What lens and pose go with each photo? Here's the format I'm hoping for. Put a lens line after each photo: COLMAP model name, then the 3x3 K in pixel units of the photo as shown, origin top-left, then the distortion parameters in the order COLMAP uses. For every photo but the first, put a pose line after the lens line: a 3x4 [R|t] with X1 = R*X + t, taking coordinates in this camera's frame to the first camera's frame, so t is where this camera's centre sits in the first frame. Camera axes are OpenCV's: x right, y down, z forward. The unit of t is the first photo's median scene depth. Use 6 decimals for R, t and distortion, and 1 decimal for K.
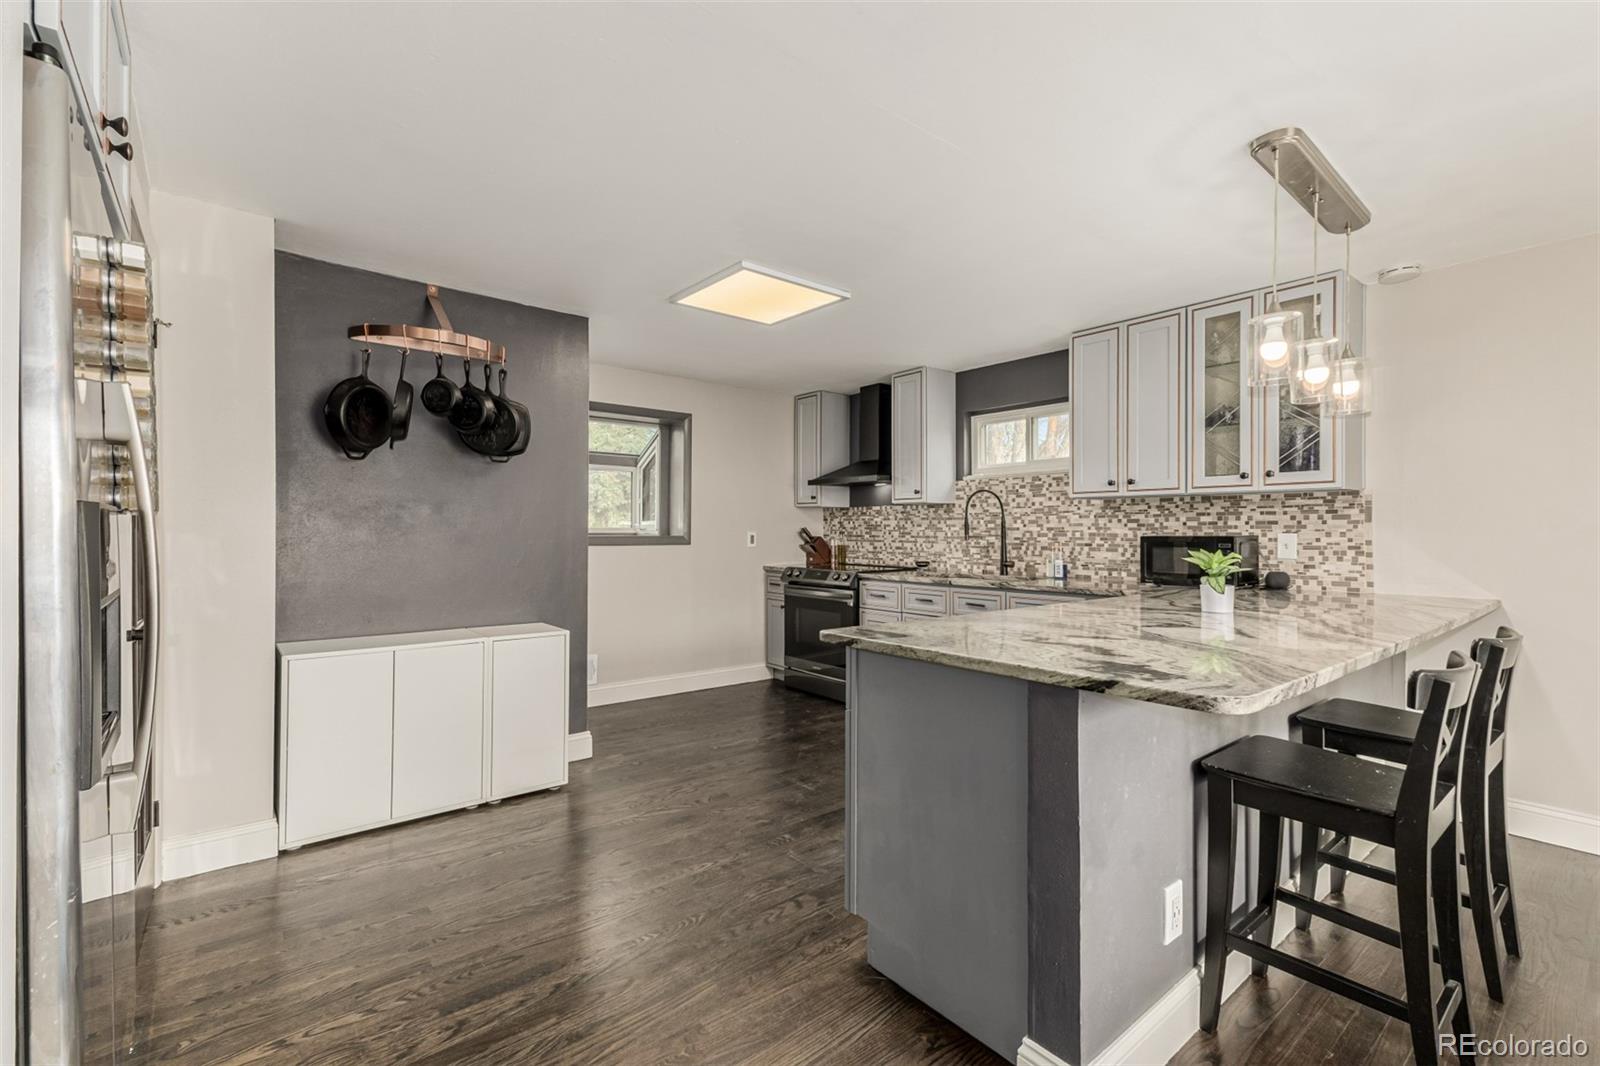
lens RADIAL K [[690.3, 0, 785.3], [0, 690.3, 527.3], [0, 0, 1]] dist [0.016525, 0.000206]
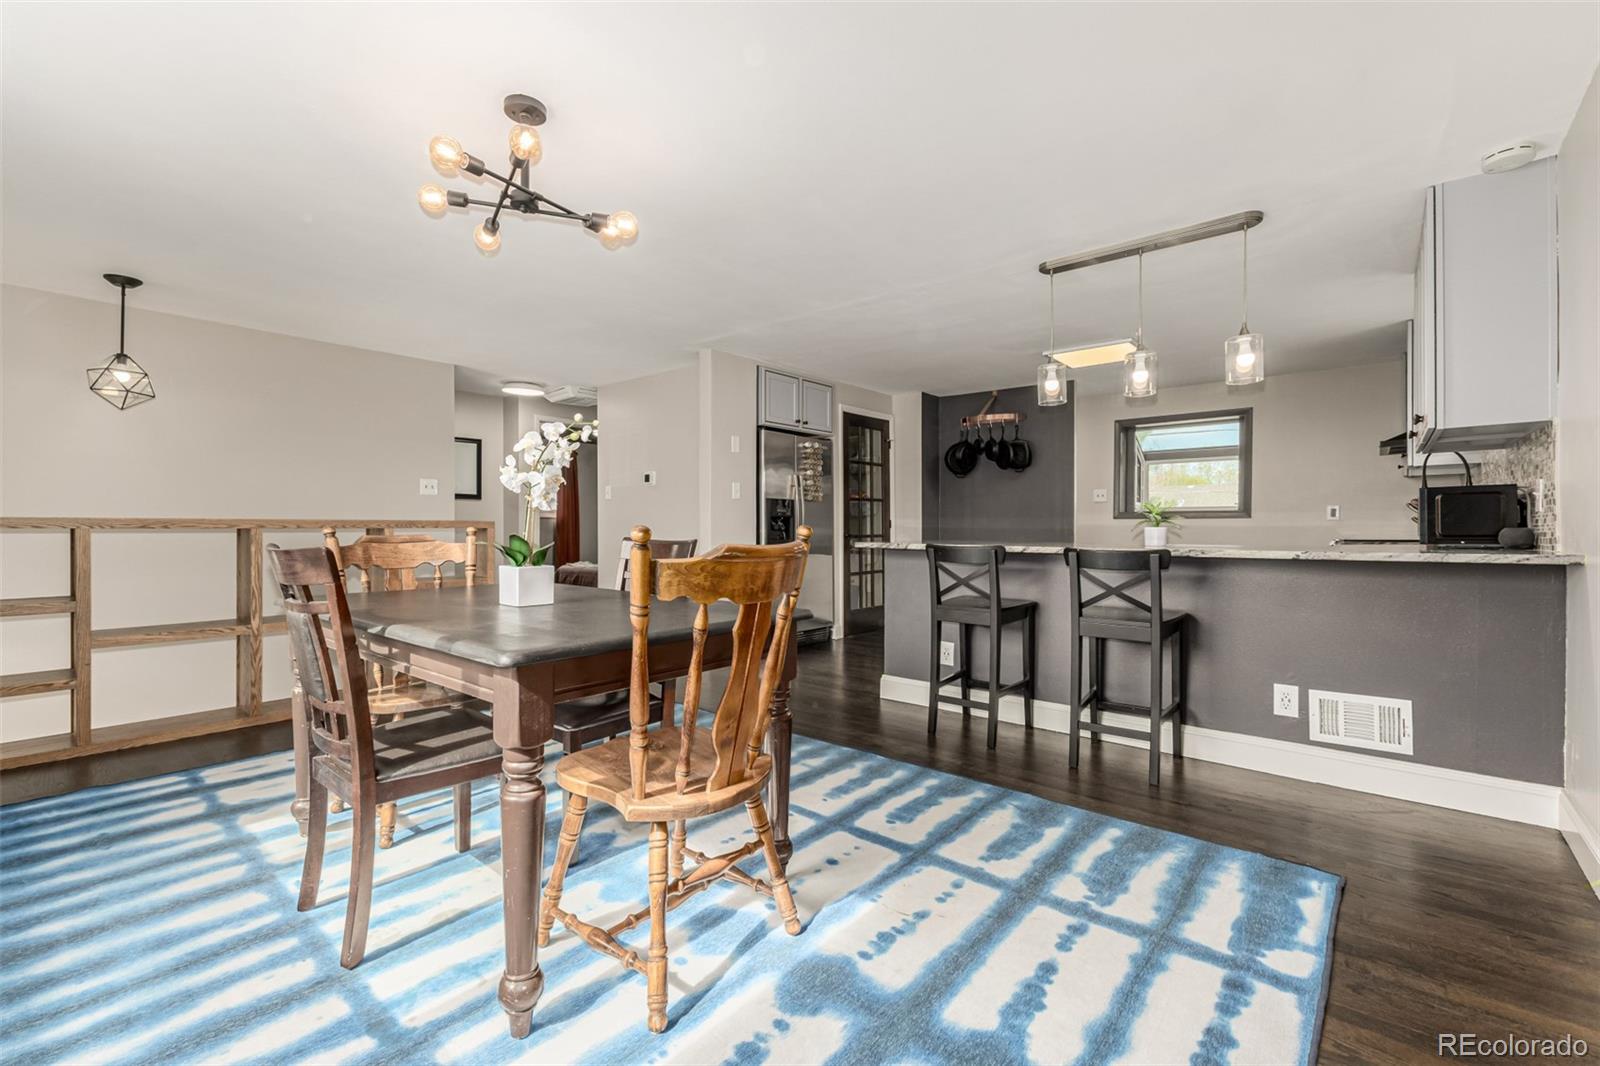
lens RADIAL K [[690.3, 0, 824.0], [0, 690.3, 526.5], [0, 0, 1]] dist [0.016525, 0.000206]
pose [[0.218121, -0.004981, -0.975909, 1.062744], [0.006043, 0.999975, -0.003753, 0.049154], [0.975903, -0.005078, 0.218145, 0.036497]]
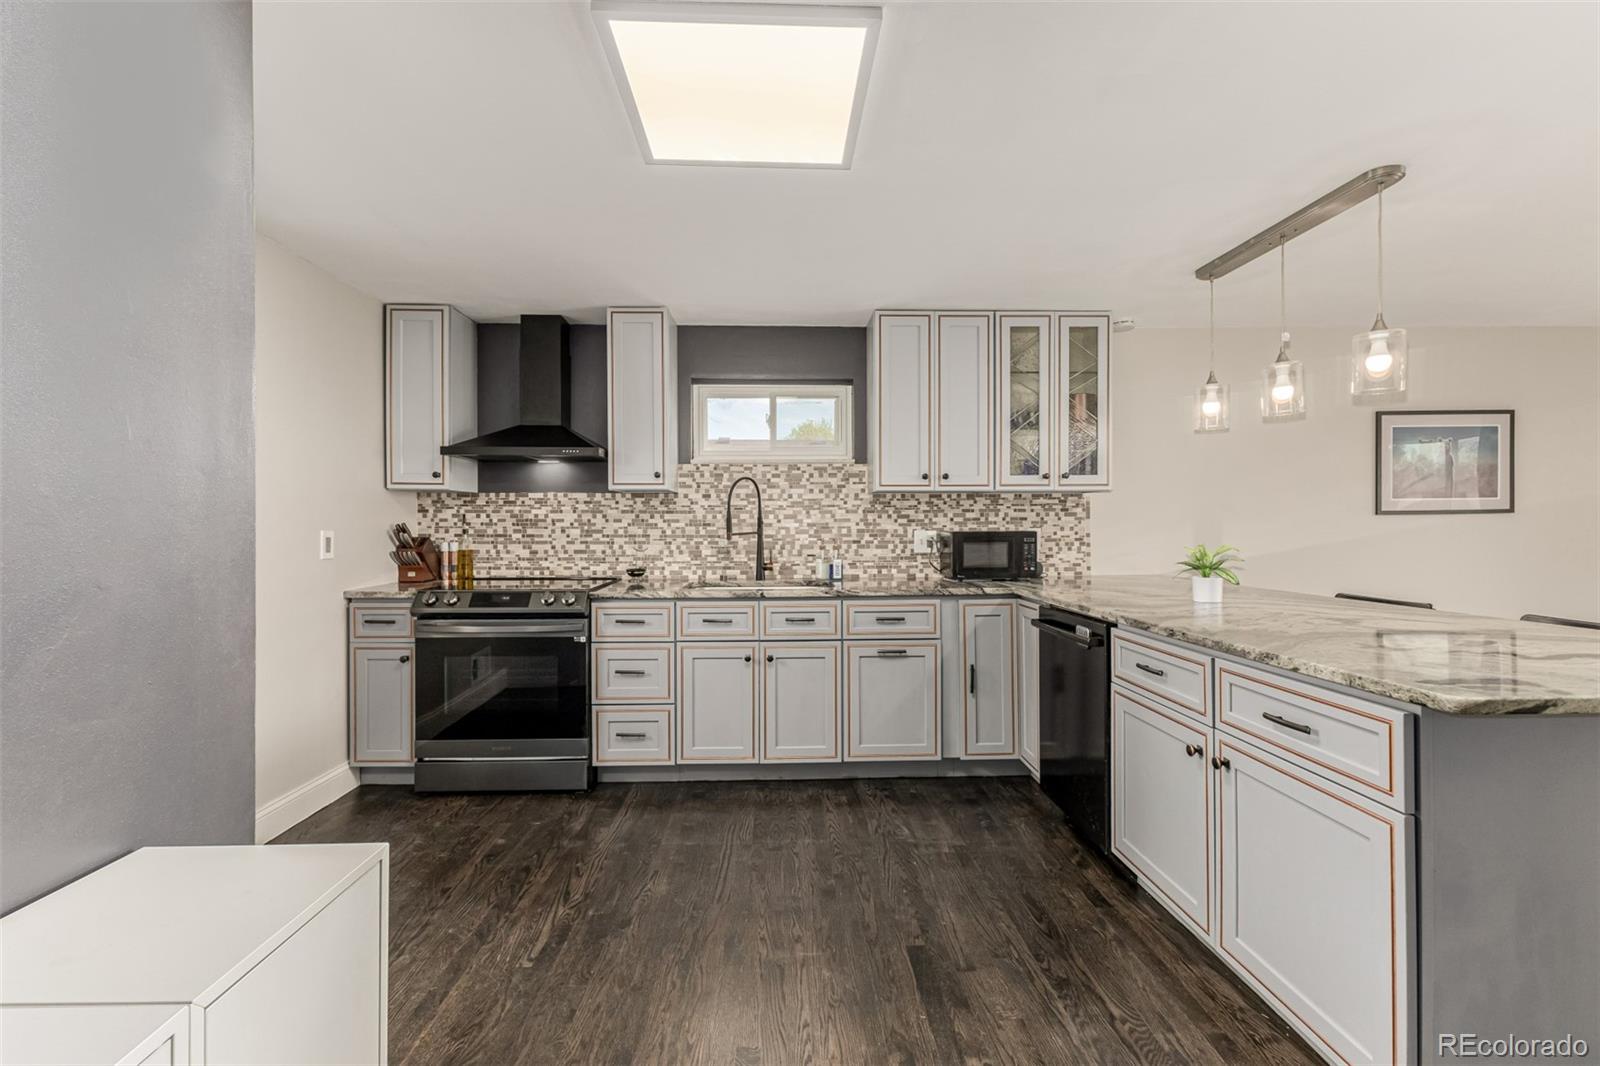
lens RADIAL K [[690.3, 0, 794.2], [0, 690.3, 528.4], [0, 0, 1]] dist [0.016525, 0.000206]
pose [[0.608244, -0.005153, 0.793734, -0.345243], [0.000096, 0.999979, 0.006419, 0.001358], [-0.793750, -0.003828, 0.608231, 0.489305]]
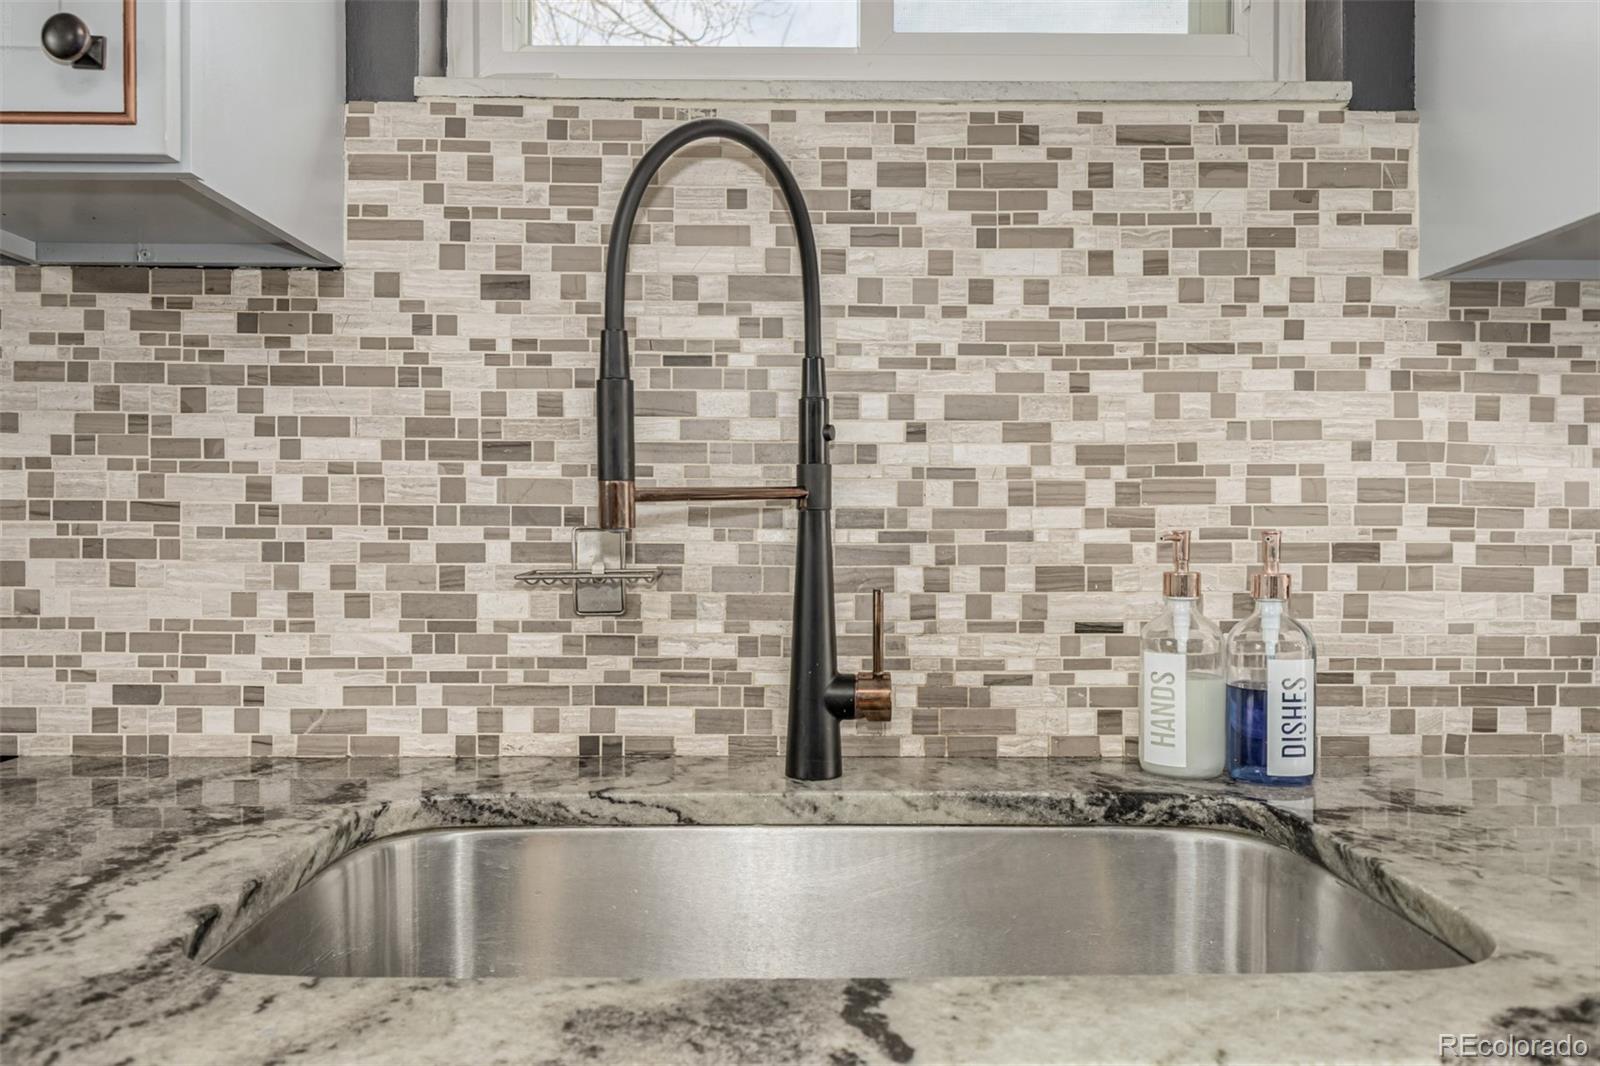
lens RADIAL K [[1162.4, 0, 804.1], [0, 1162.4, 522.7], [0, 0, 1]] dist [0.032364, -0.018479]
pose [[0.597422, -0.001371, 0.801926, 0.133088], [-0.006796, 0.999954, 0.006772, 0.016992], [-0.801898, -0.009496, 0.597386, 0.918683]]
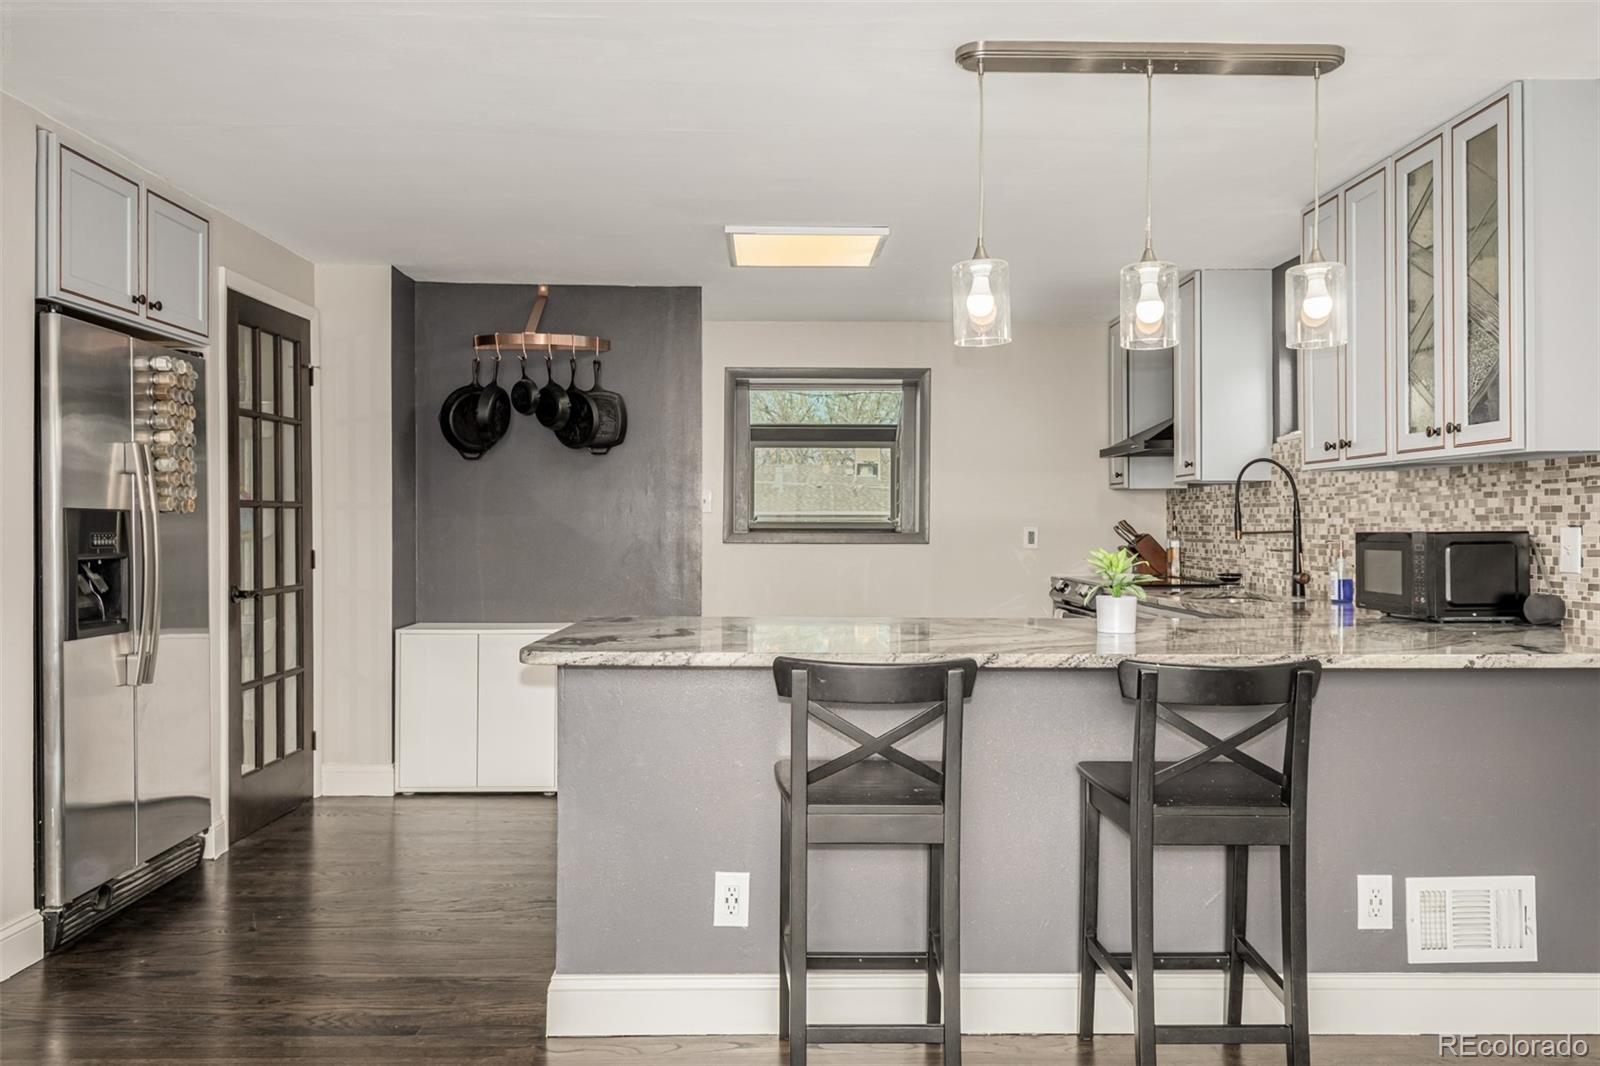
lens RADIAL K [[1162.4, 0, 800.7], [0, 1162.4, 520.4], [0, 0, 1]] dist [0.032364, -0.018479]
pose [[0.795729, -0.003337, -0.605644, 0.634860], [0.003092, 0.999994, -0.001448, 0.001881], [0.605645, -0.000721, 0.795735, -0.105251]]
